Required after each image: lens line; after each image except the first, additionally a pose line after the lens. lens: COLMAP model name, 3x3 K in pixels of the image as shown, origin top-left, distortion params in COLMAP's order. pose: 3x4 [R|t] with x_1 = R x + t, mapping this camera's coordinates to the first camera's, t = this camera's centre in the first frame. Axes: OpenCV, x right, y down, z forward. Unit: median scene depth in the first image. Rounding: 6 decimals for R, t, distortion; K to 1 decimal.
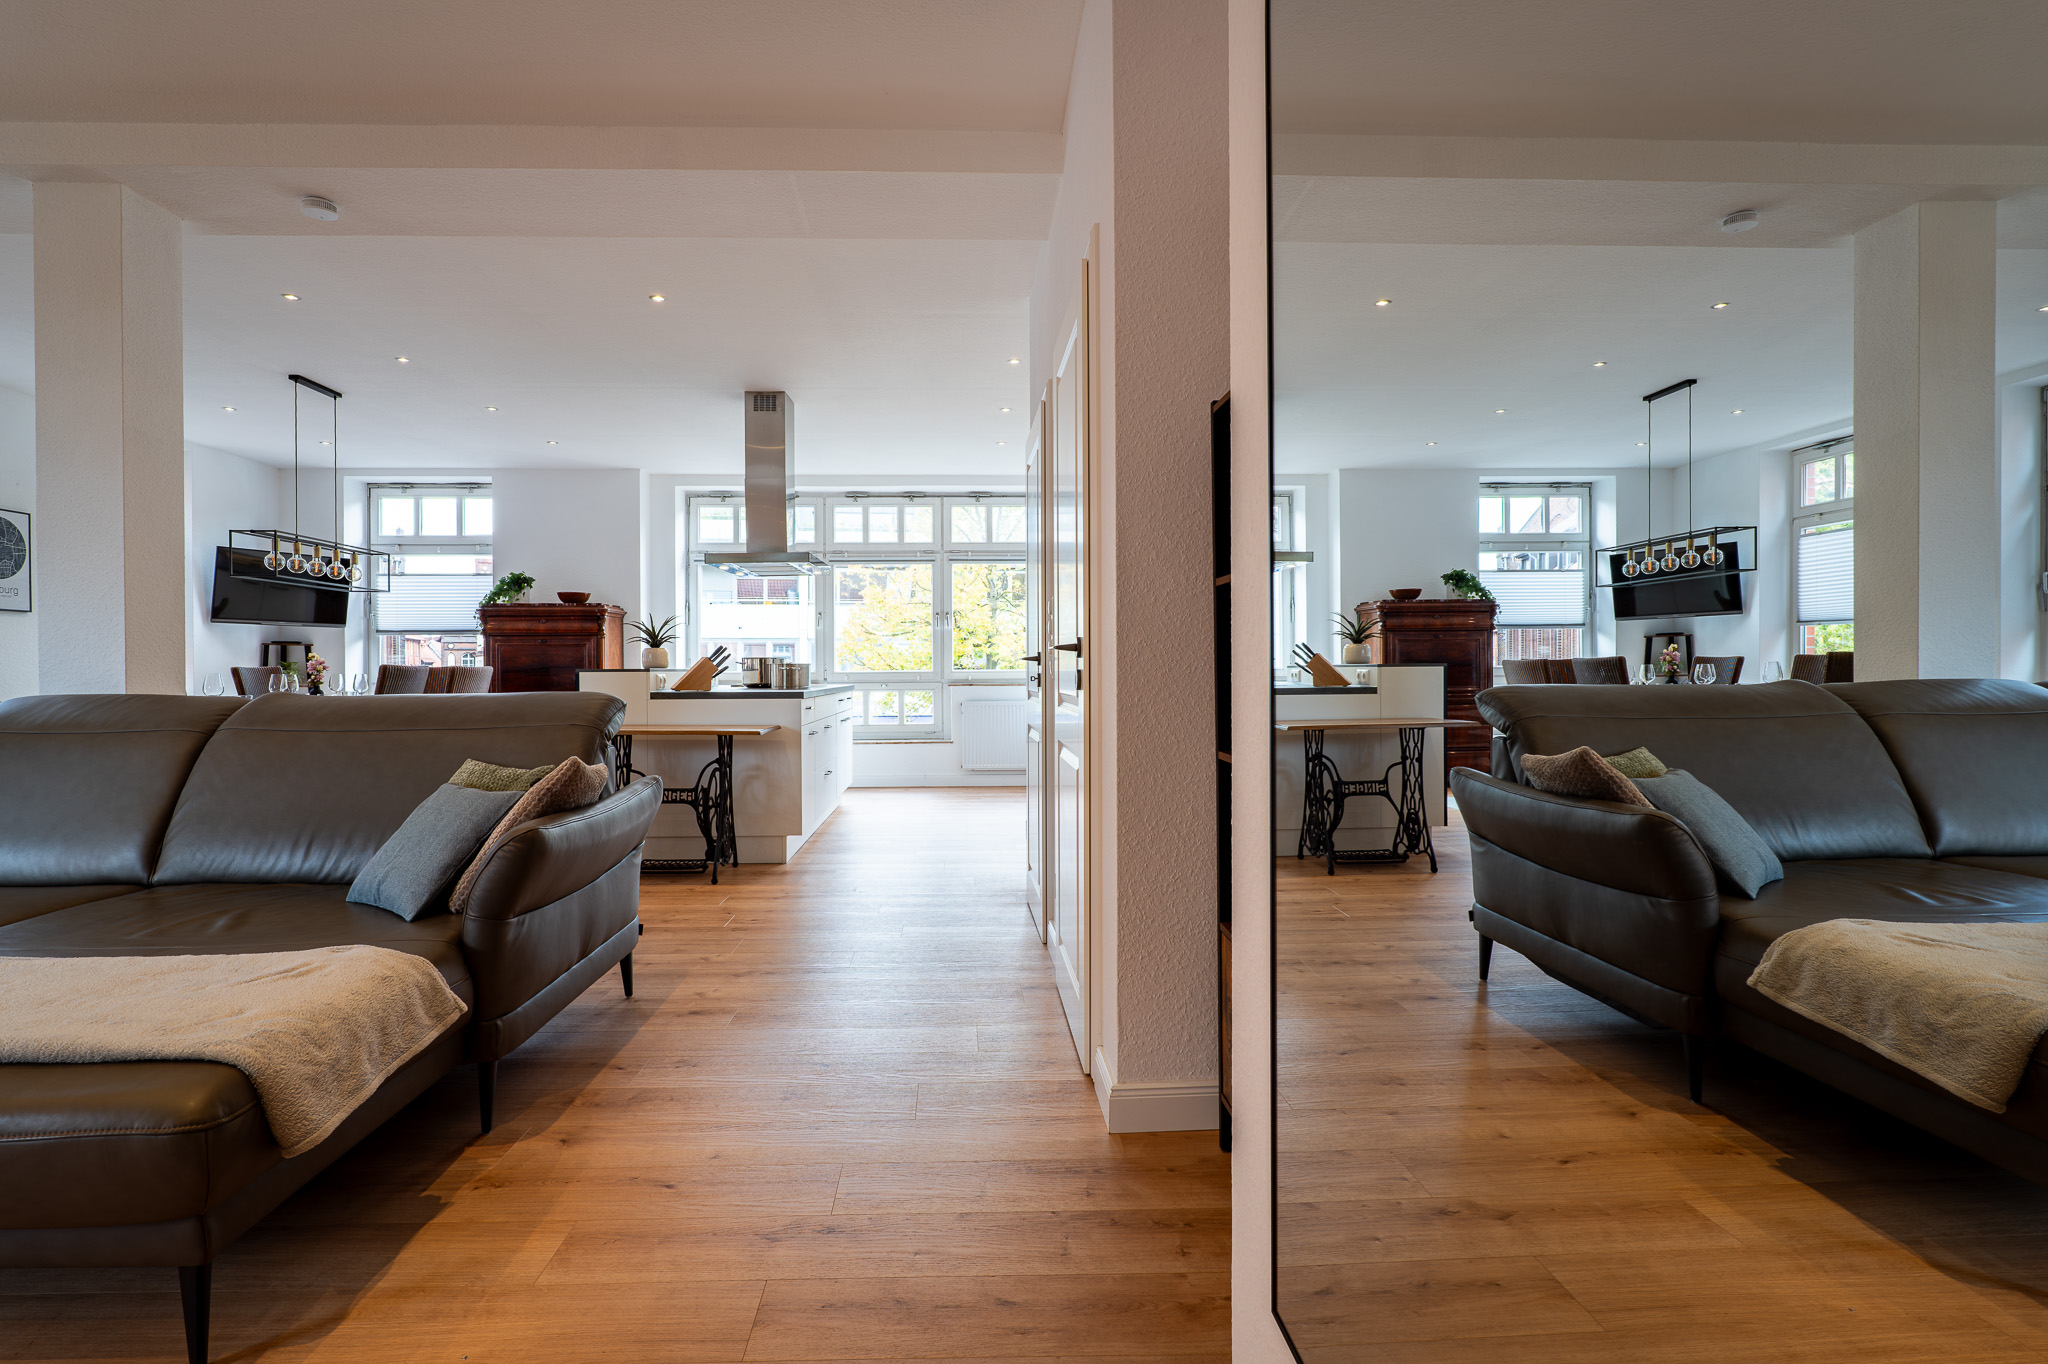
lens RADIAL K [[1014.8, 0, 998.1], [0, 1014.8, 676.0], [0, 0, 1]] dist [-0.014687, 0.005439]
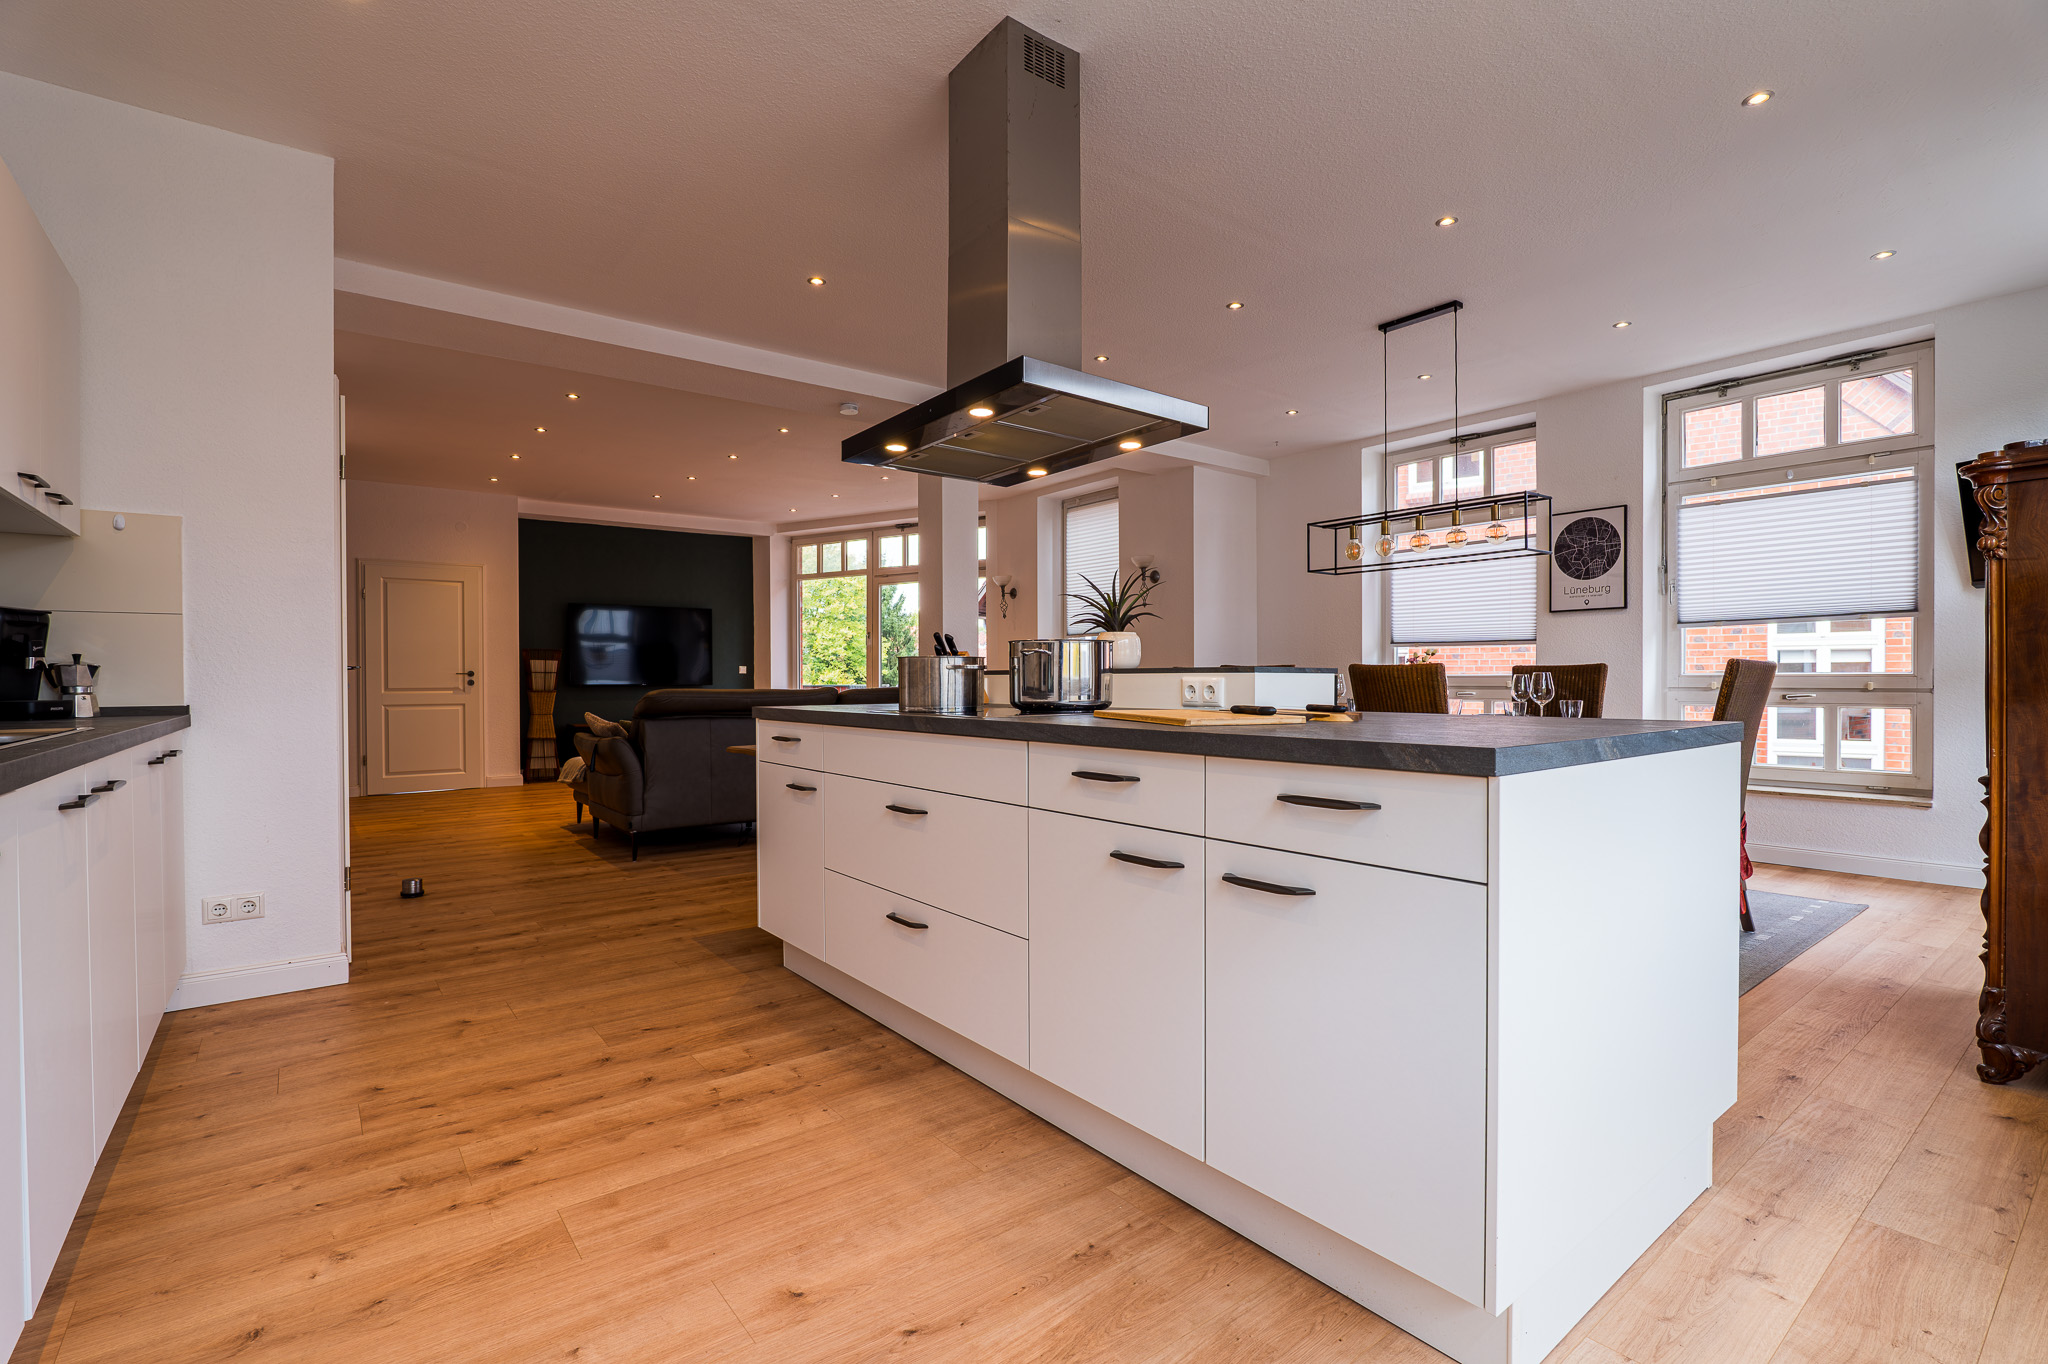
lens RADIAL K [[947.9, 0, 1019.4], [0, 947.9, 694.0], [0, 0, 1]] dist [-0.023892, 0.006363]
pose [[-0.814764, 0.018161, -0.579508, 0.042992], [0.004646, 0.999682, 0.024797, -0.012109], [0.579774, 0.017512, -0.814589, 2.745884]]
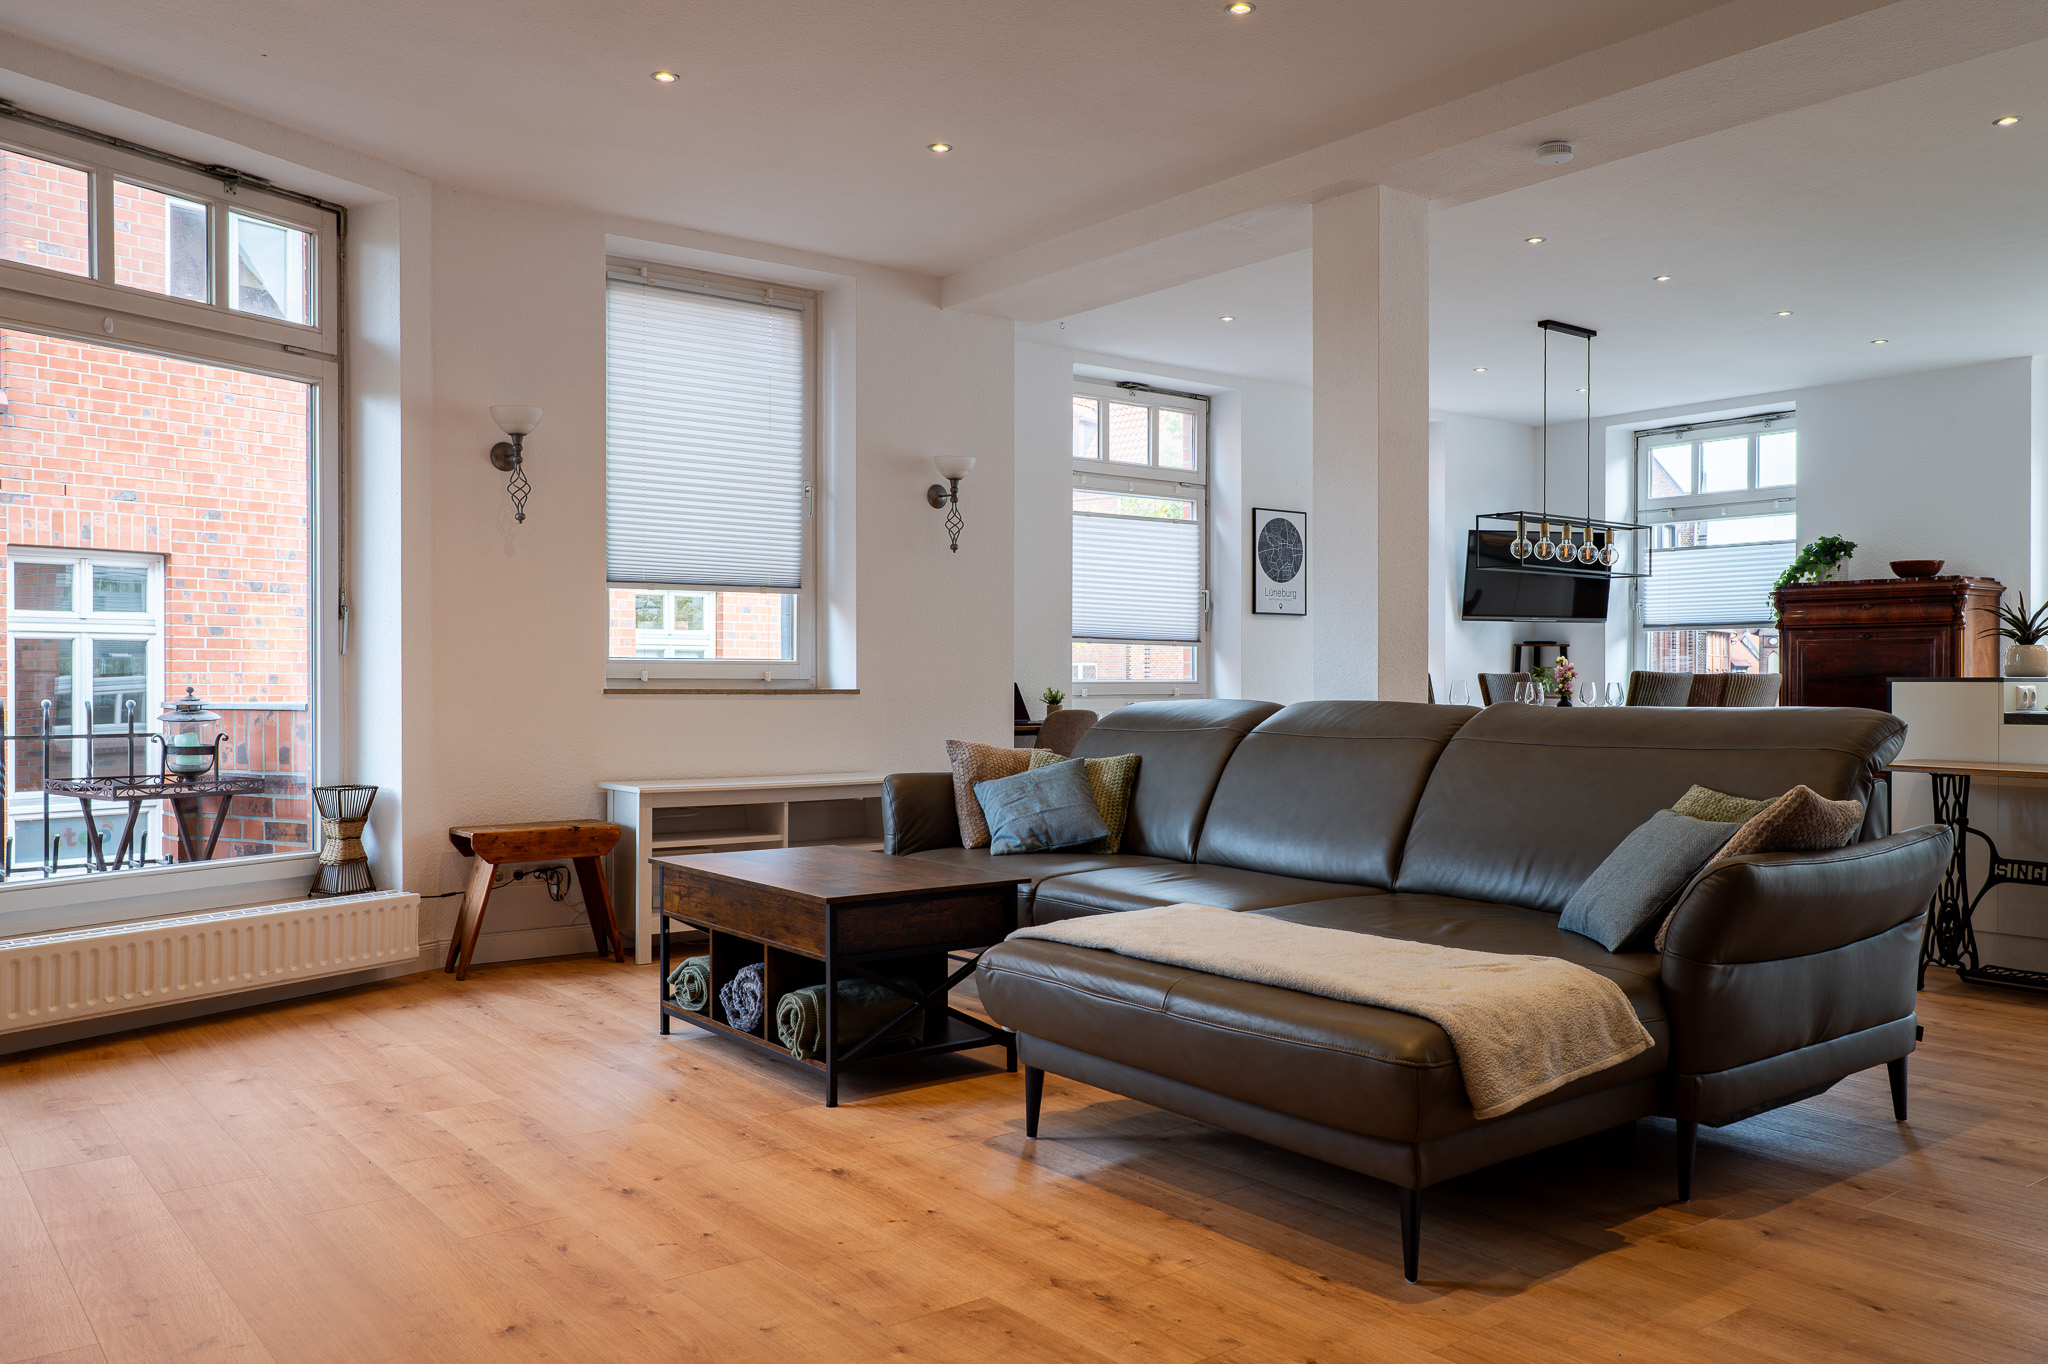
lens RADIAL K [[1584.6, 0, 1031.3], [0, 1584.6, 687.6], [0, 0, 1]] dist [0.001016, 0.004161]
pose [[0.593809, 0.009667, -0.804548, 0.187580], [-0.009527, 0.999942, 0.004984, 0.000304], [0.804550, 0.004705, 0.593867, -0.202521]]
